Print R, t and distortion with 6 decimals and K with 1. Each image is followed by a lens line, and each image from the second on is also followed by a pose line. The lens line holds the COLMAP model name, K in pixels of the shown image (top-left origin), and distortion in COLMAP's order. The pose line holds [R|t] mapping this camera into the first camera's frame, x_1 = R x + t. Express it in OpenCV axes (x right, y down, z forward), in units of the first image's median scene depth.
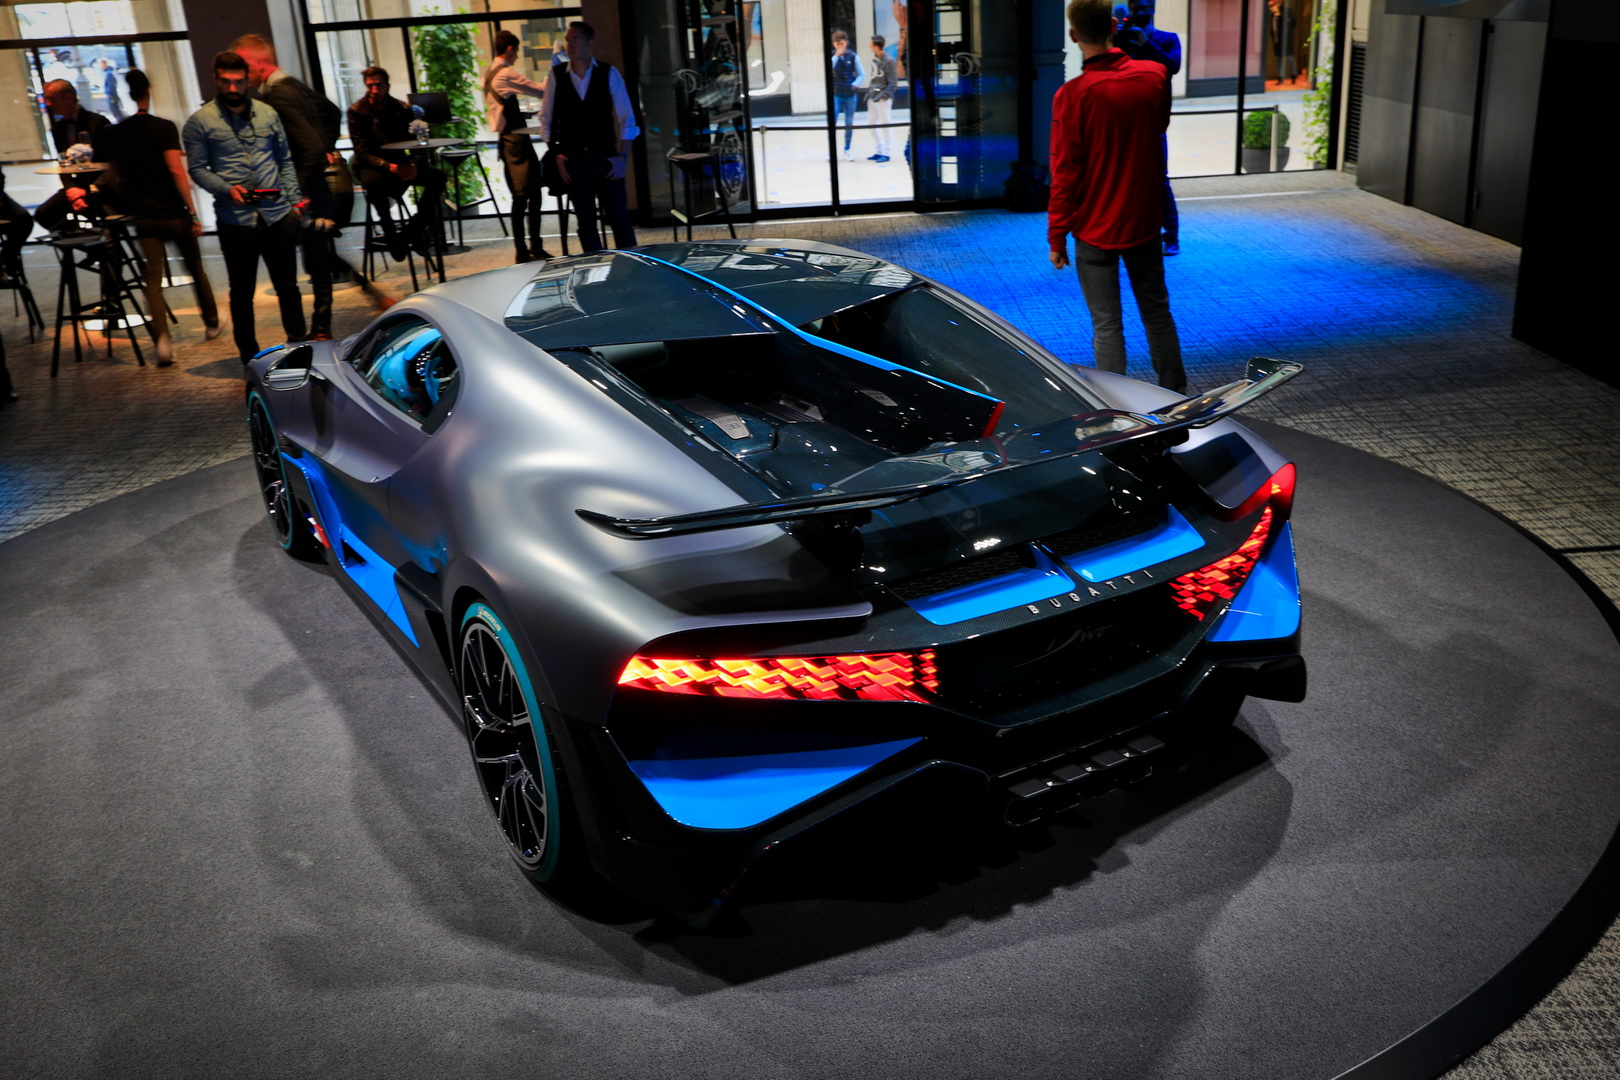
lens RADIAL K [[1490.0, 0, 803.9], [0, 1490.0, 533.6], [0, 0, 1]] dist [0.007318, 0.000000]
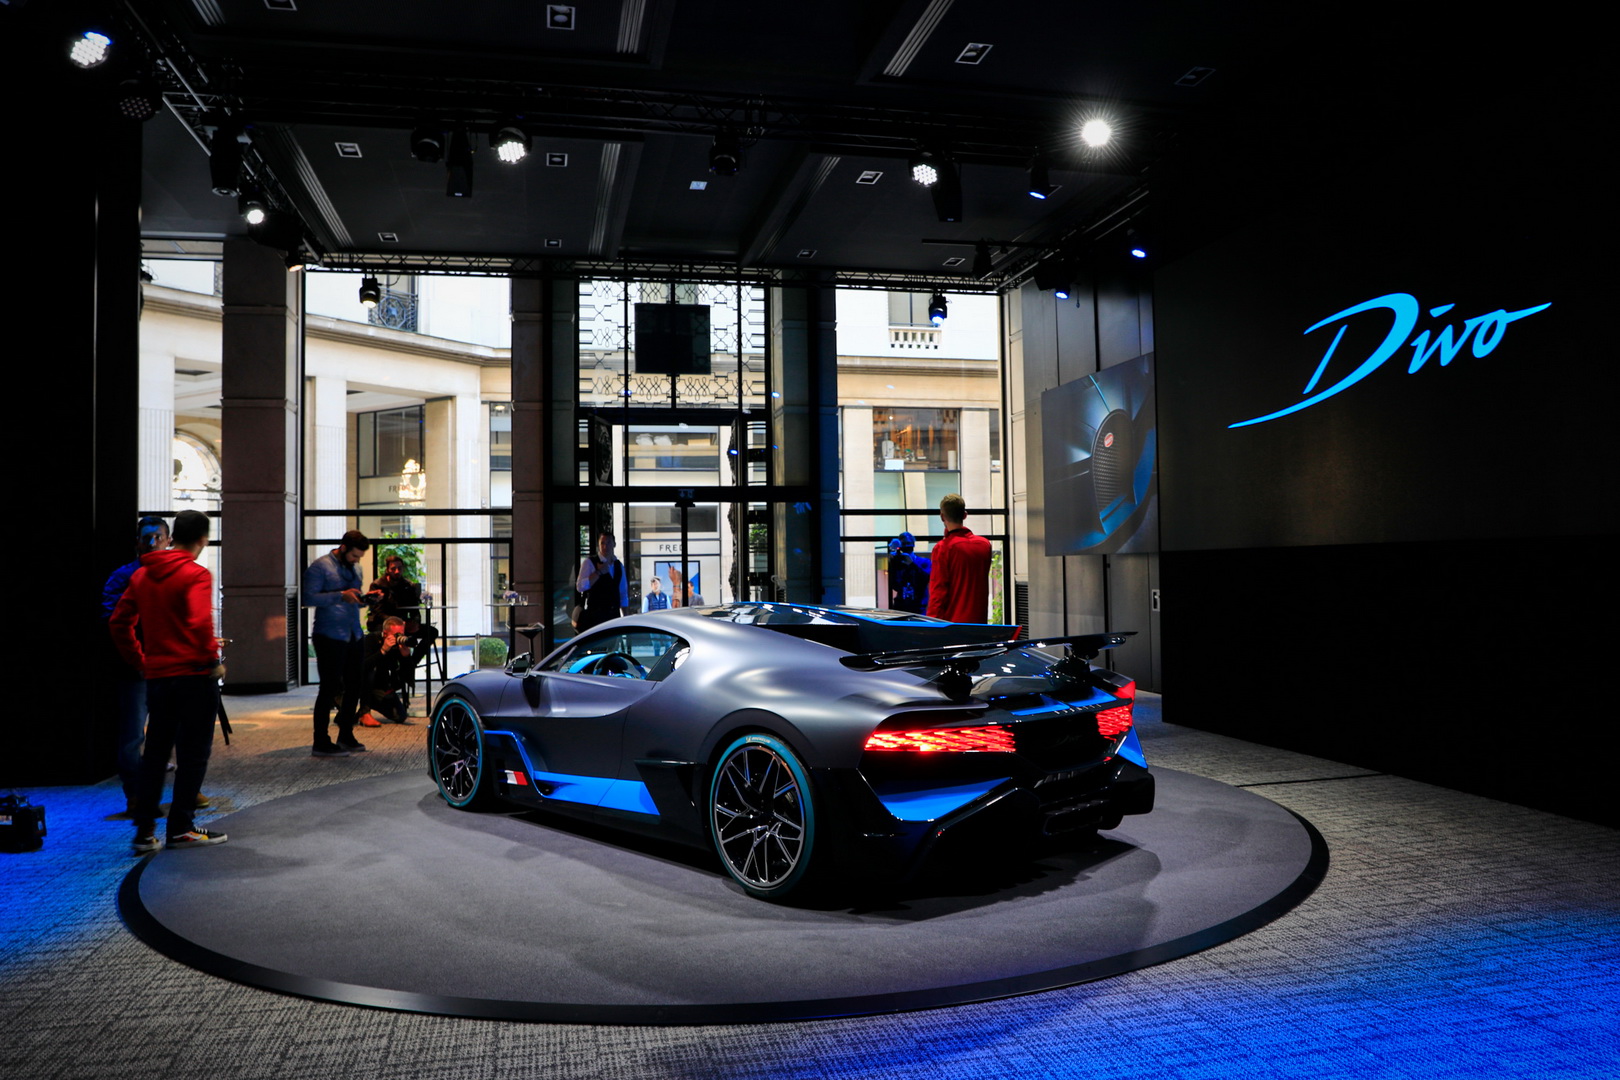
lens RADIAL K [[1220.2, 0, 814.9], [0, 1220.2, 540.5], [0, 0, 1]] dist [-0.076667, 0.000397]
pose [[0.972447, 0.051792, 0.227297, -0.500389], [0.038775, 0.925494, -0.376773, 0.399547], [-0.229876, 0.375205, 0.897986, -0.452546]]
